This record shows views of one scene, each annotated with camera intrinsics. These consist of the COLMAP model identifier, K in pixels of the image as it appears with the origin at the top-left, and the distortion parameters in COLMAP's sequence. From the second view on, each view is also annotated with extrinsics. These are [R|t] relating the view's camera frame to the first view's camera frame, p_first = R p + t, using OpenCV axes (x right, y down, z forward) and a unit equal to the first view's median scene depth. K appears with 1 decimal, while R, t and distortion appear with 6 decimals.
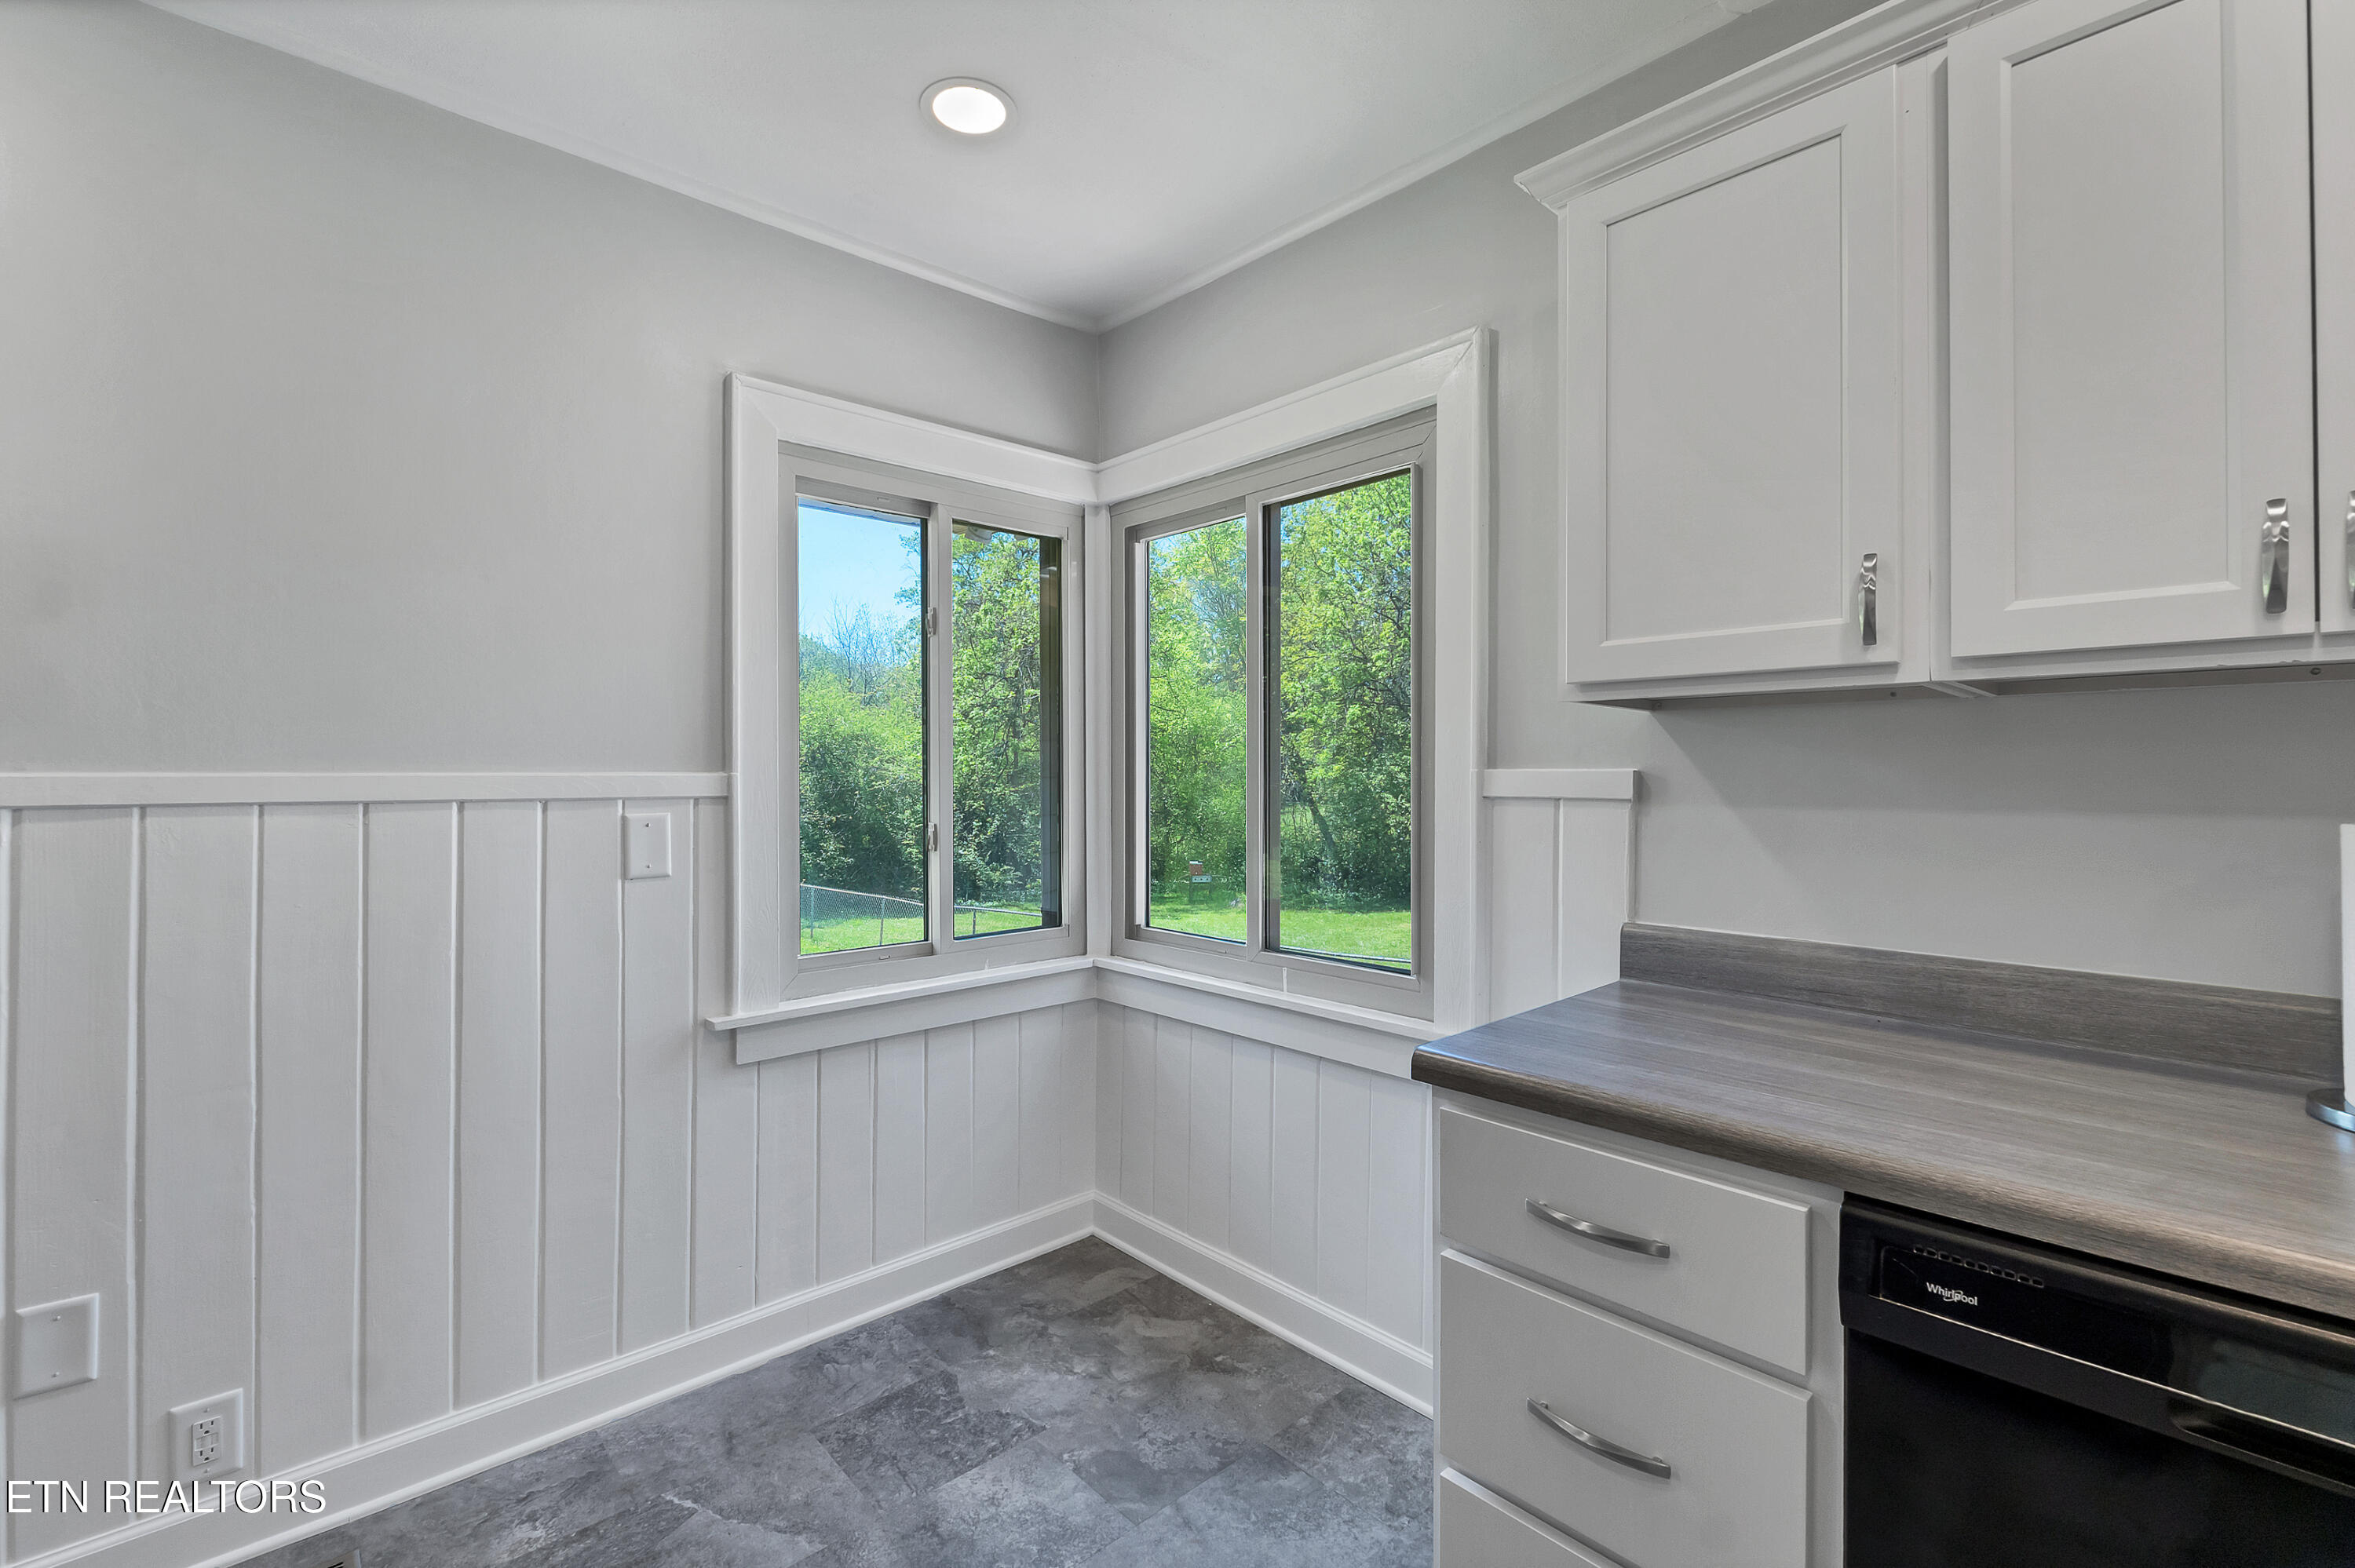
lens RADIAL K [[1029.9, 0, 1183.8], [0, 1029.9, 769.2], [0, 0, 1]] dist [-0.008202, -0.000166]
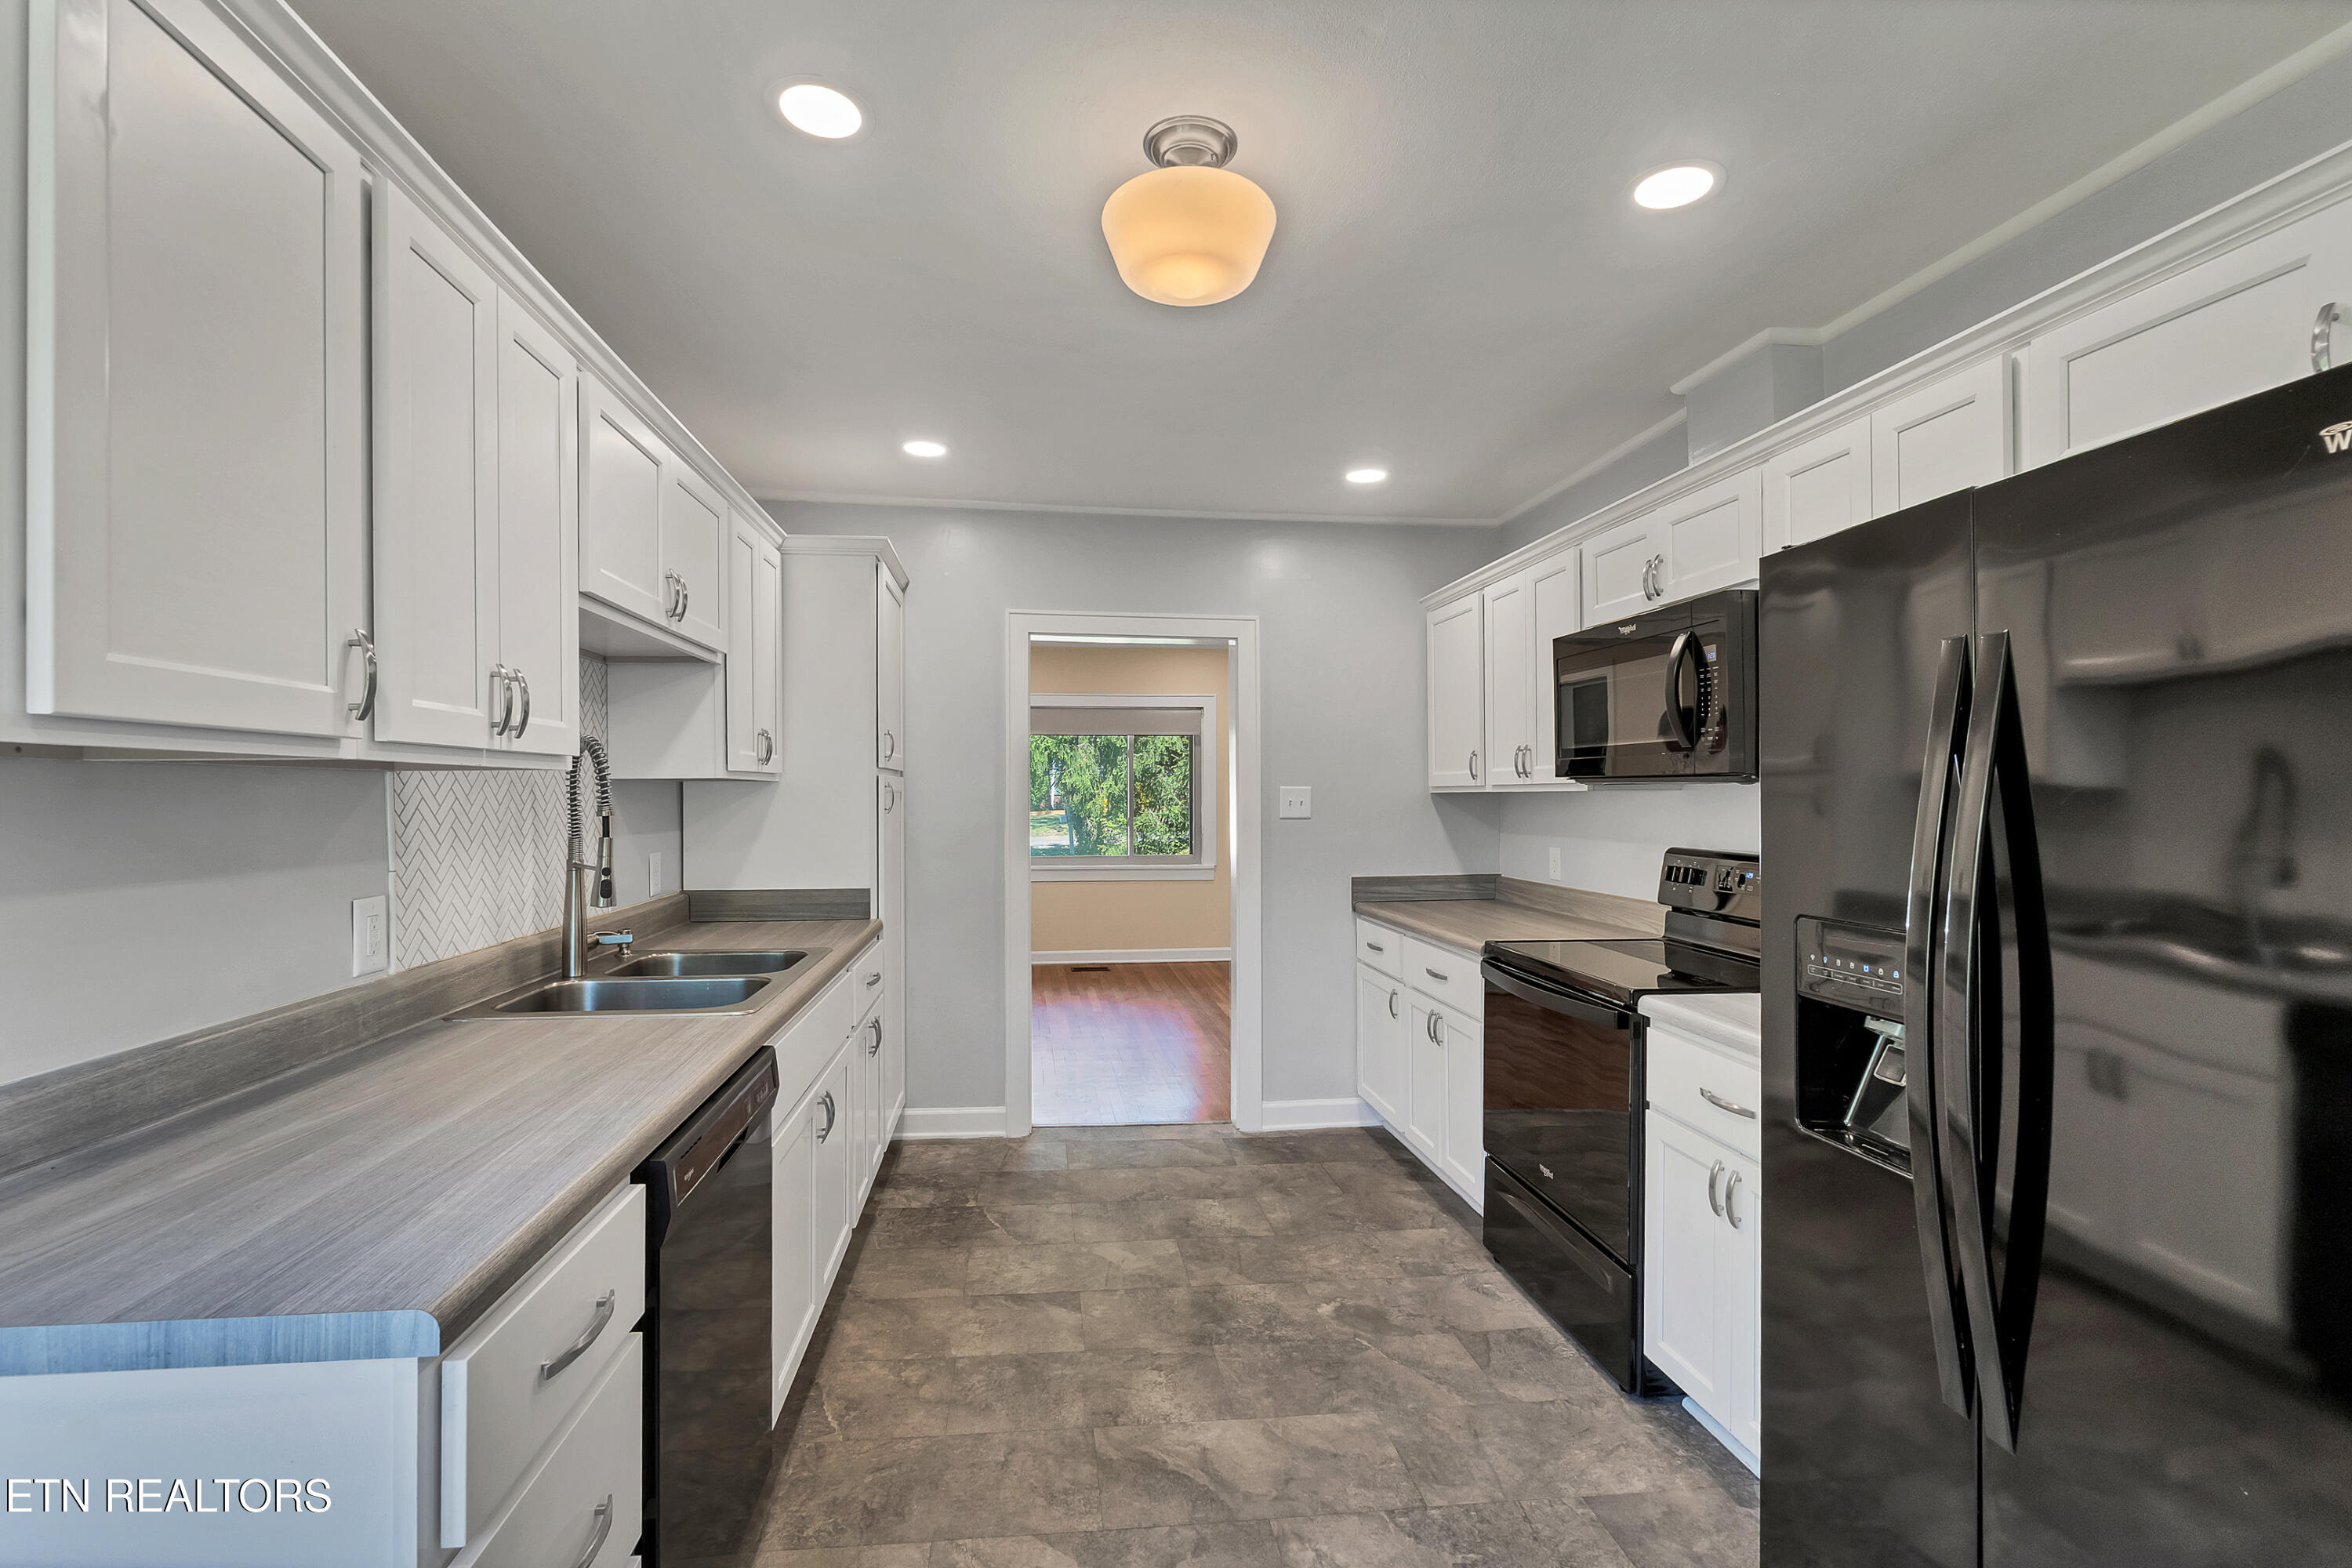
lens RADIAL K [[1058.1, 0, 1161.2], [0, 1058.1, 786.5], [0, 0, 1]] dist [-0.007795, 0.000317]
pose [[-0.814509, 0.002099, 0.580147, -0.331970], [-0.004244, 0.999945, -0.009577, -0.029196], [-0.580136, -0.010262, -0.814455, 0.809669]]
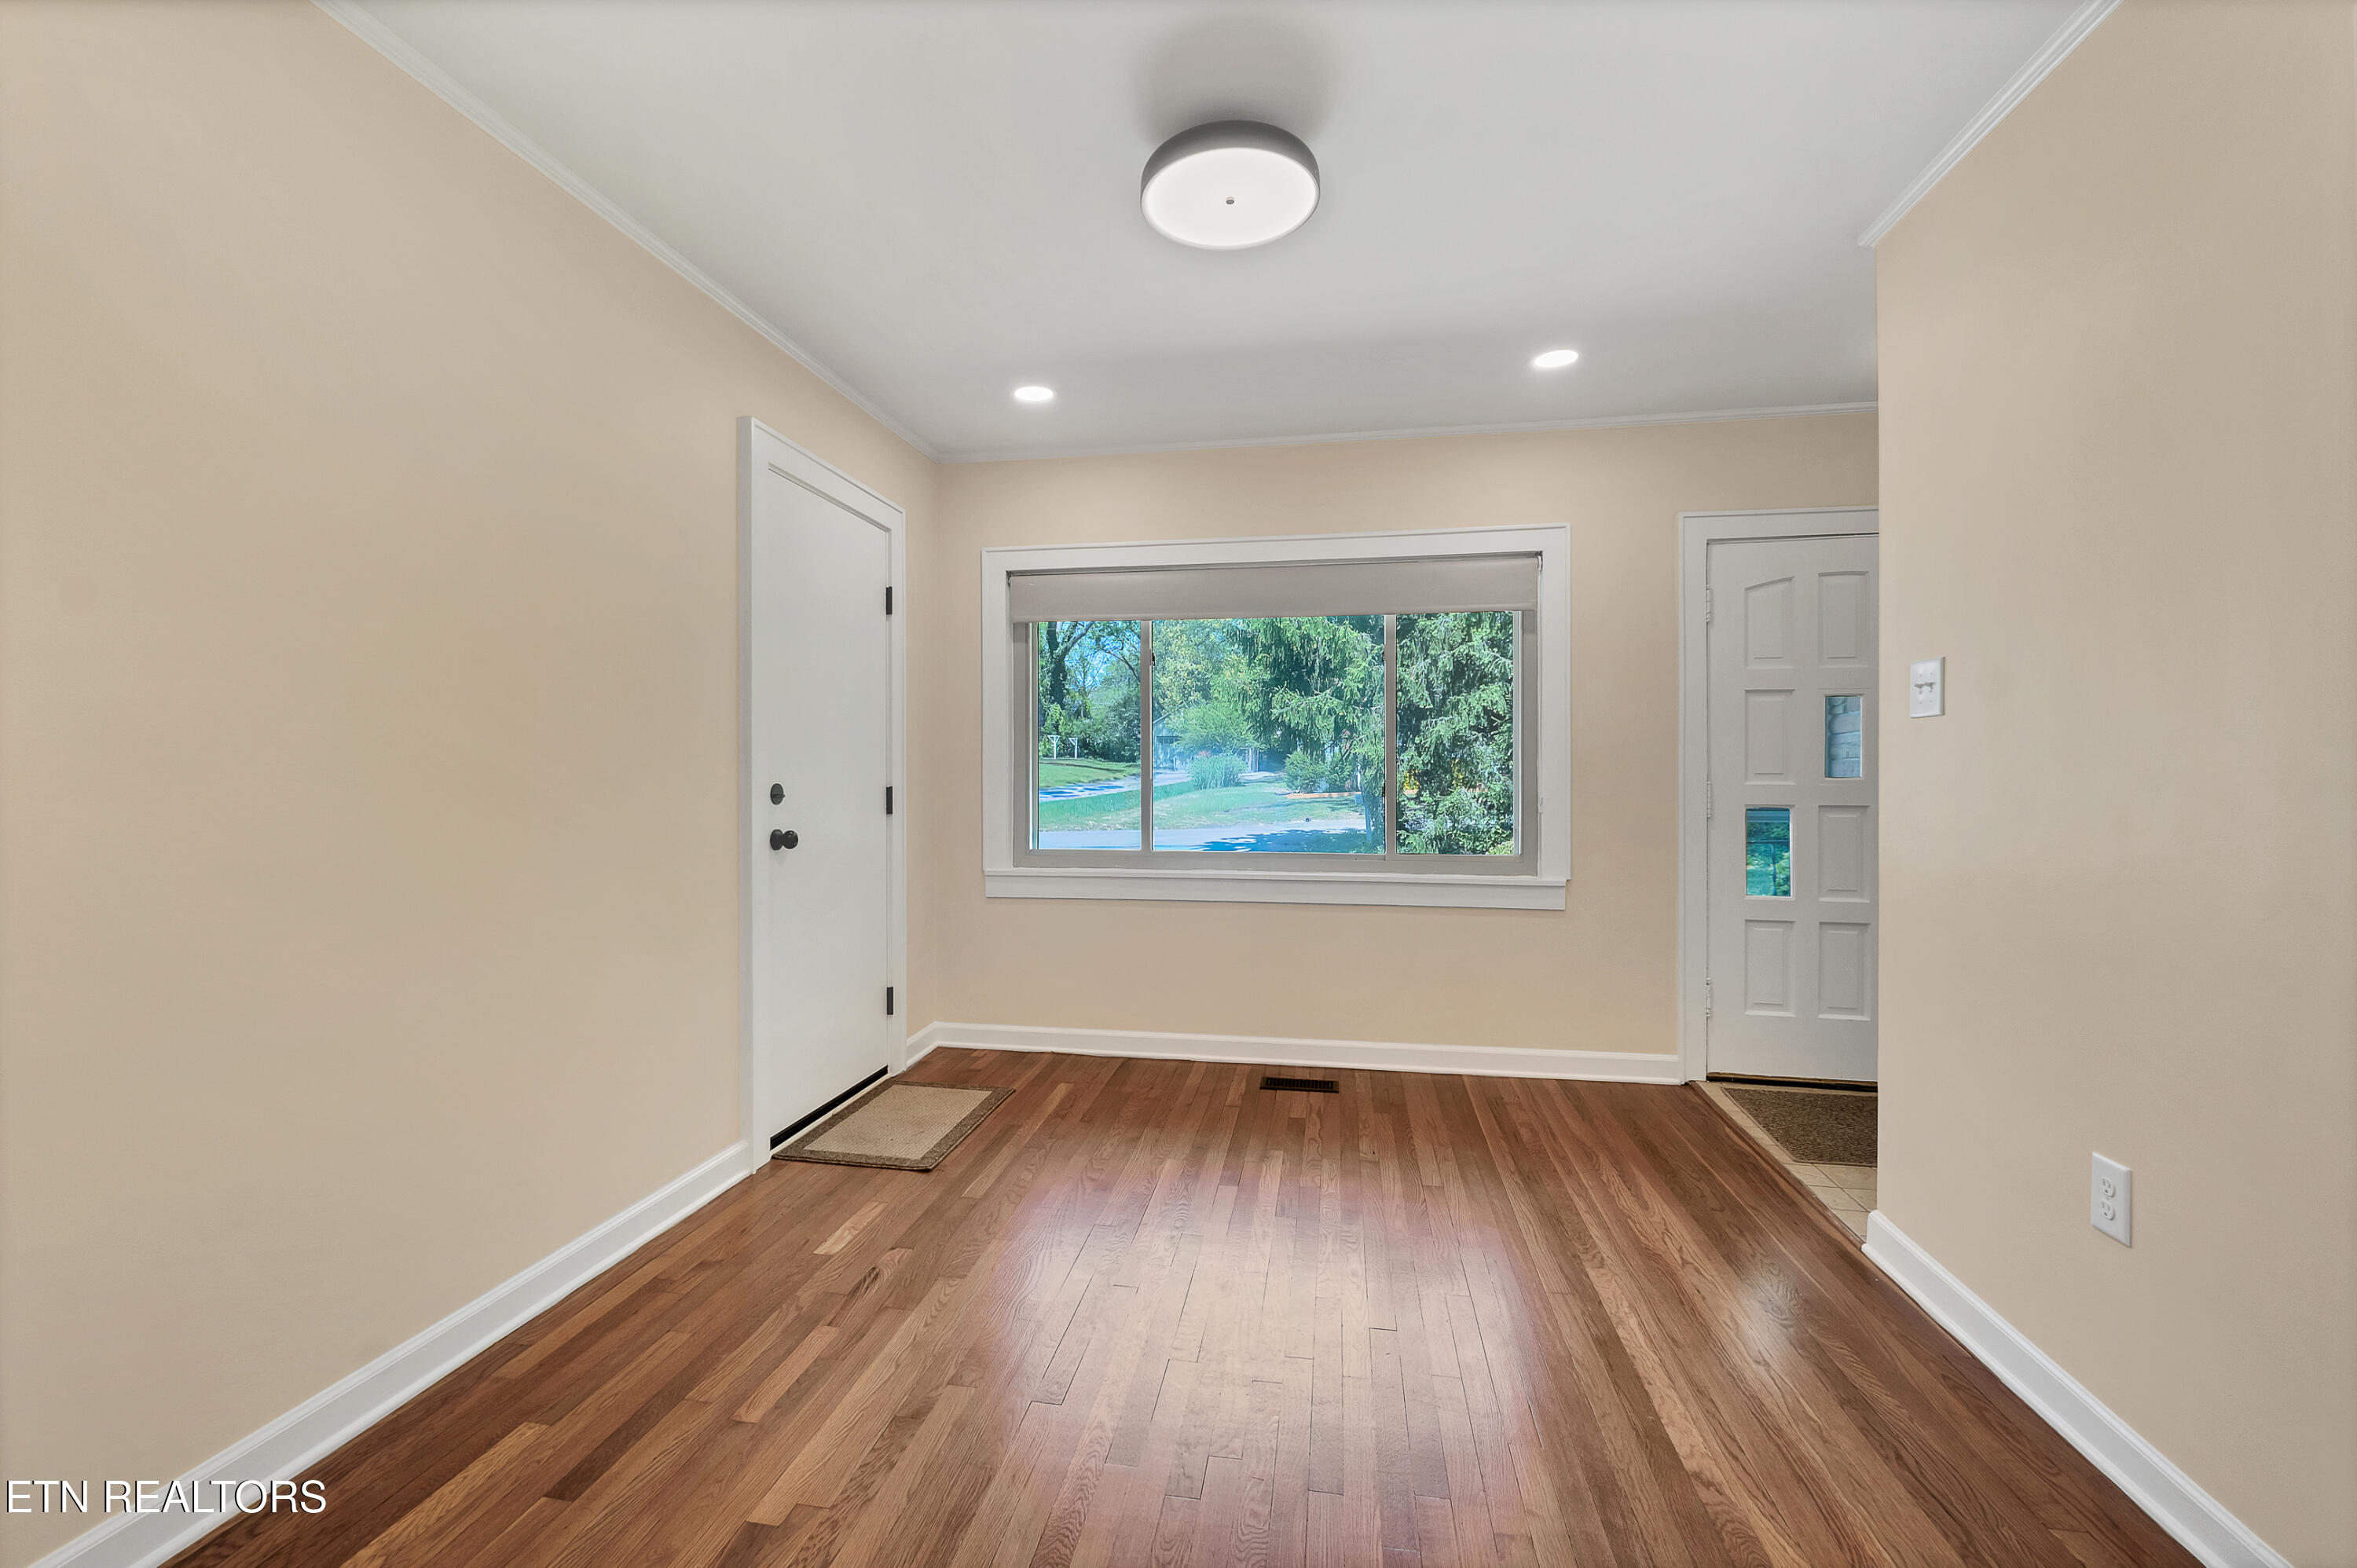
lens RADIAL K [[1041.2, 0, 1181.0], [0, 1041.2, 779.9], [0, 0, 1]] dist [-0.008967, 0.000010]
pose [[-0.618713, -0.004479, 0.785604, 0.779616], [-0.006911, 0.999976, 0.000258, 0.056626], [-0.785587, -0.005270, -0.618729, -0.857915]]
